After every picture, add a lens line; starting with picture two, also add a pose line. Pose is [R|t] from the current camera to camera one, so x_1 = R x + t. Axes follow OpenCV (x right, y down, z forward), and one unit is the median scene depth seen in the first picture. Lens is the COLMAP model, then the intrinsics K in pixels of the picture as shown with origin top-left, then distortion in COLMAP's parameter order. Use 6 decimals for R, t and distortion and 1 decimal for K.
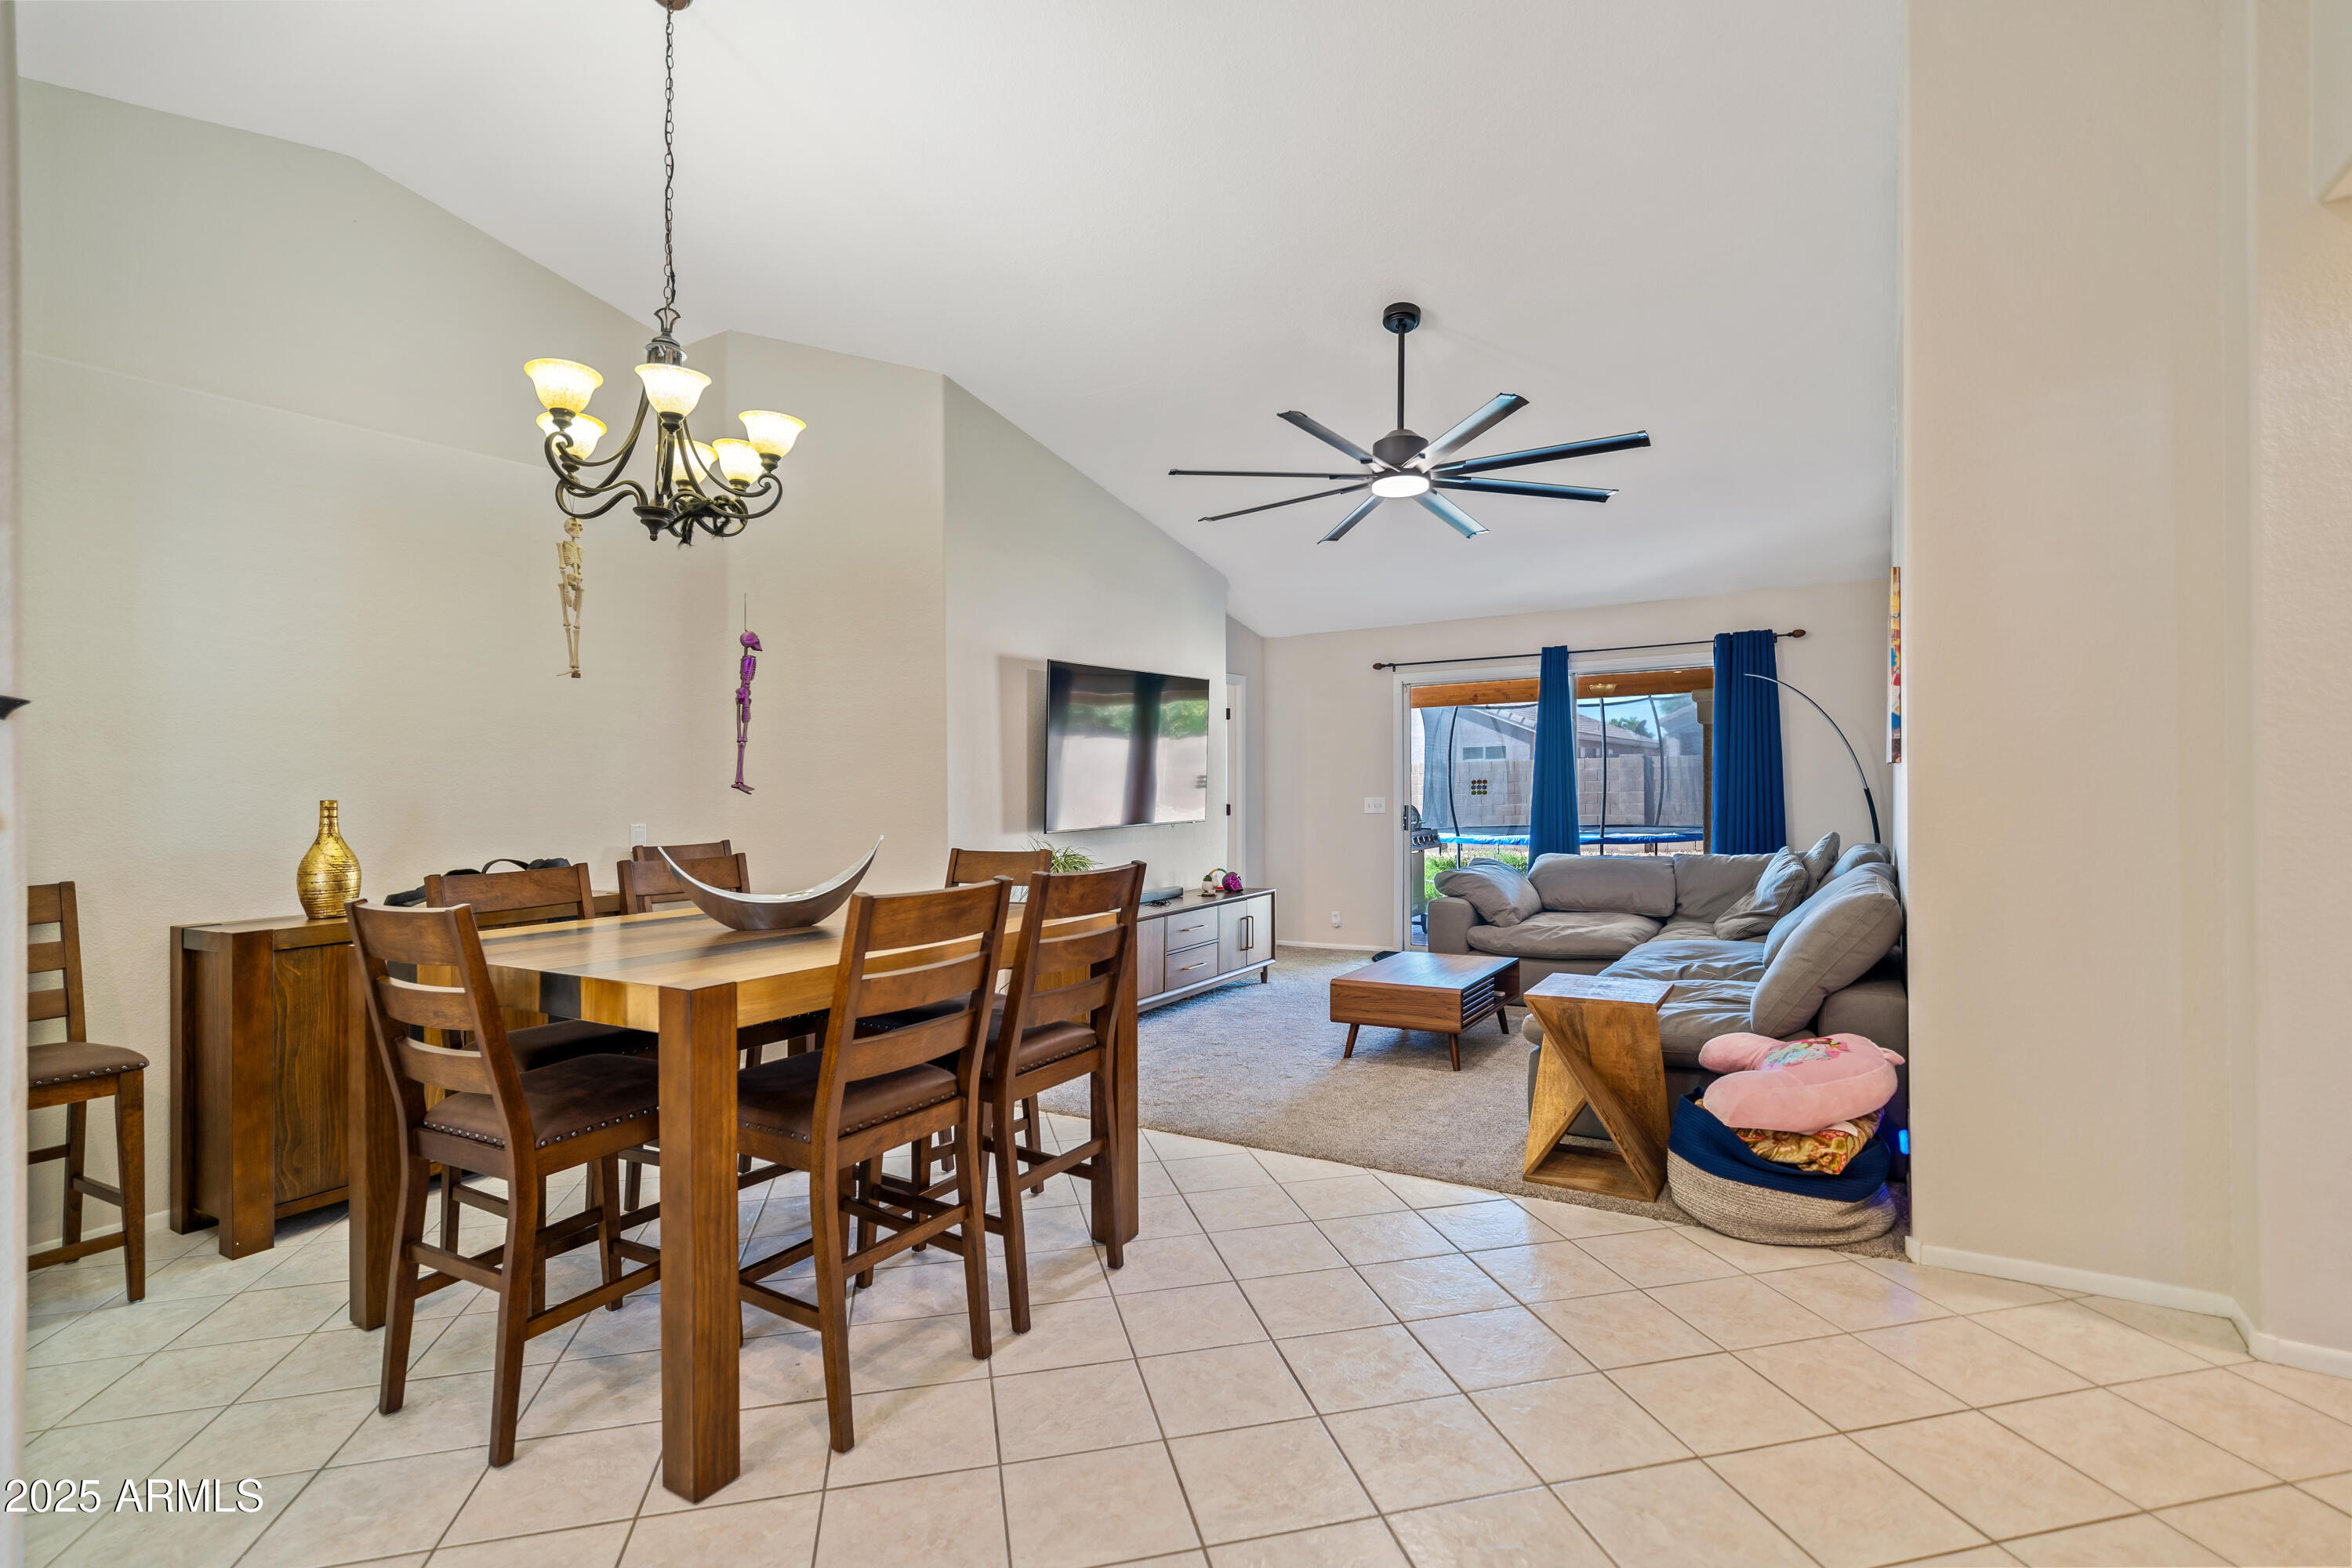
lens RADIAL K [[1132.6, 0, 1176.0], [0, 1132.6, 784.0], [0, 0, 1]] dist [0.000245, 0.000017]
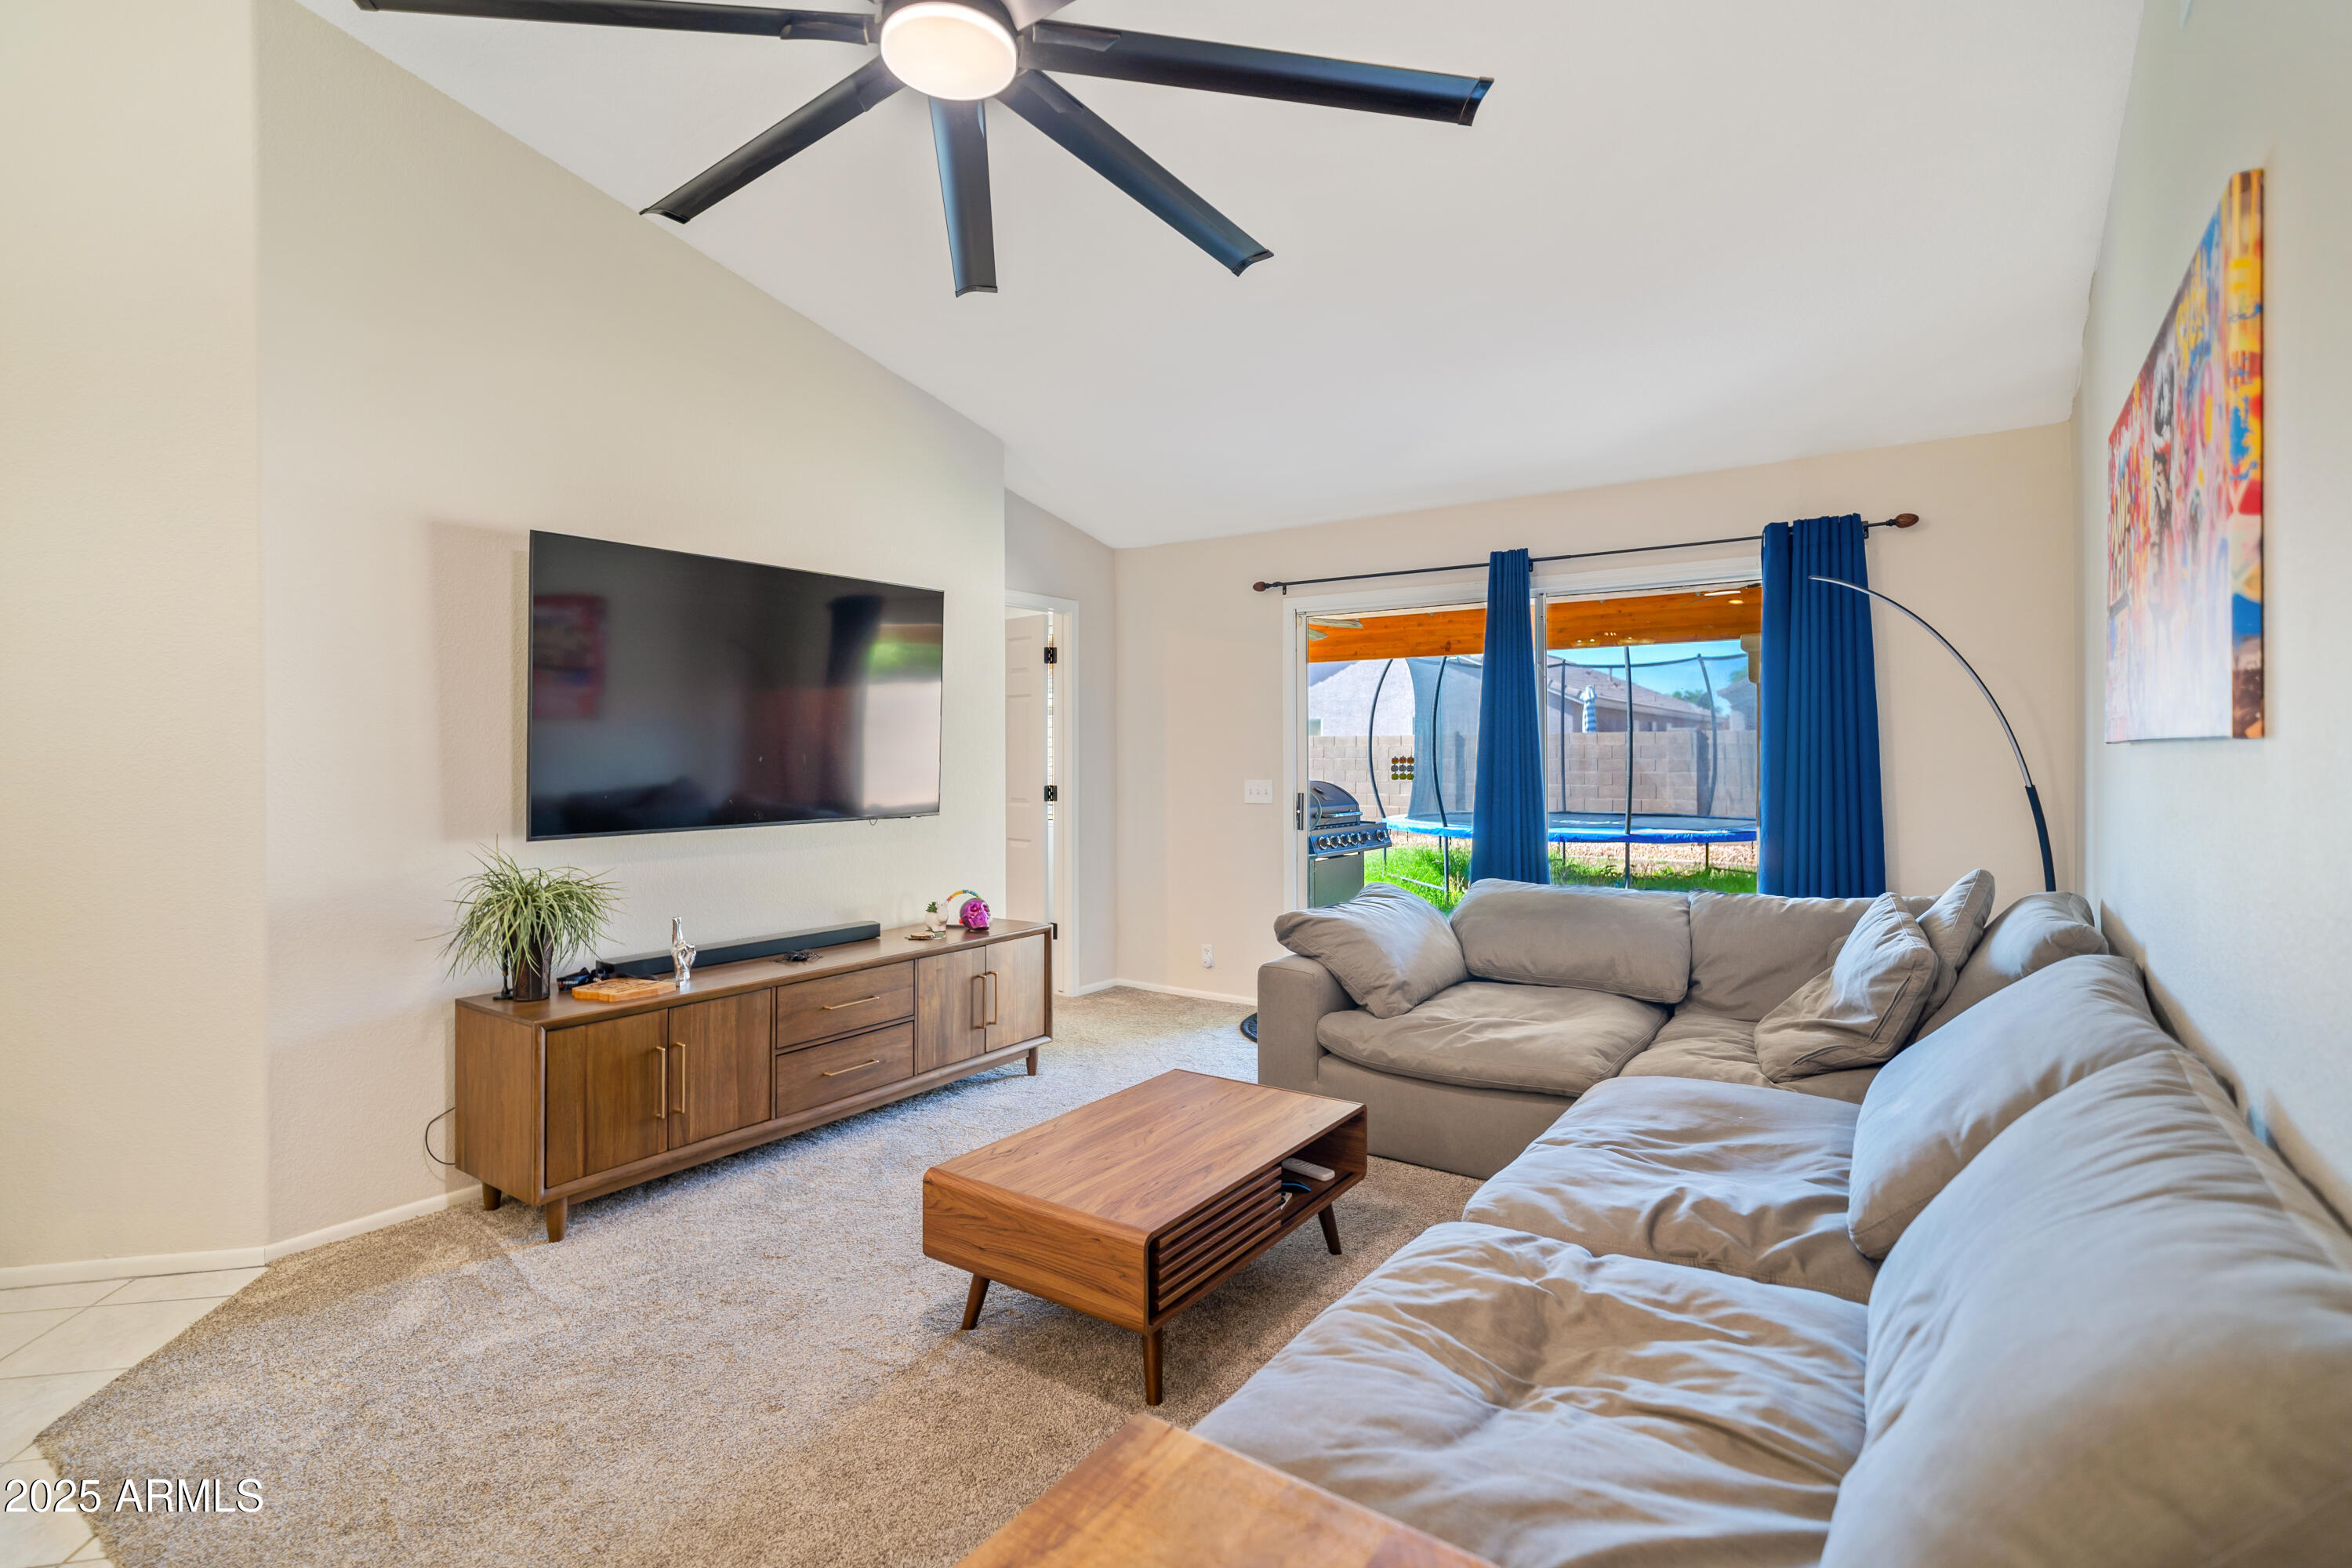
lens RADIAL K [[1136.6, 0, 1180.2], [0, 1136.6, 712.3], [0, 0, 1]] dist [0.000466, -0.000162]
pose [[0.998621, 0.017336, -0.049556, 0.205117], [-0.019050, 0.999229, -0.034338, -0.005875], [0.048923, 0.035235, 0.998181, 0.398616]]
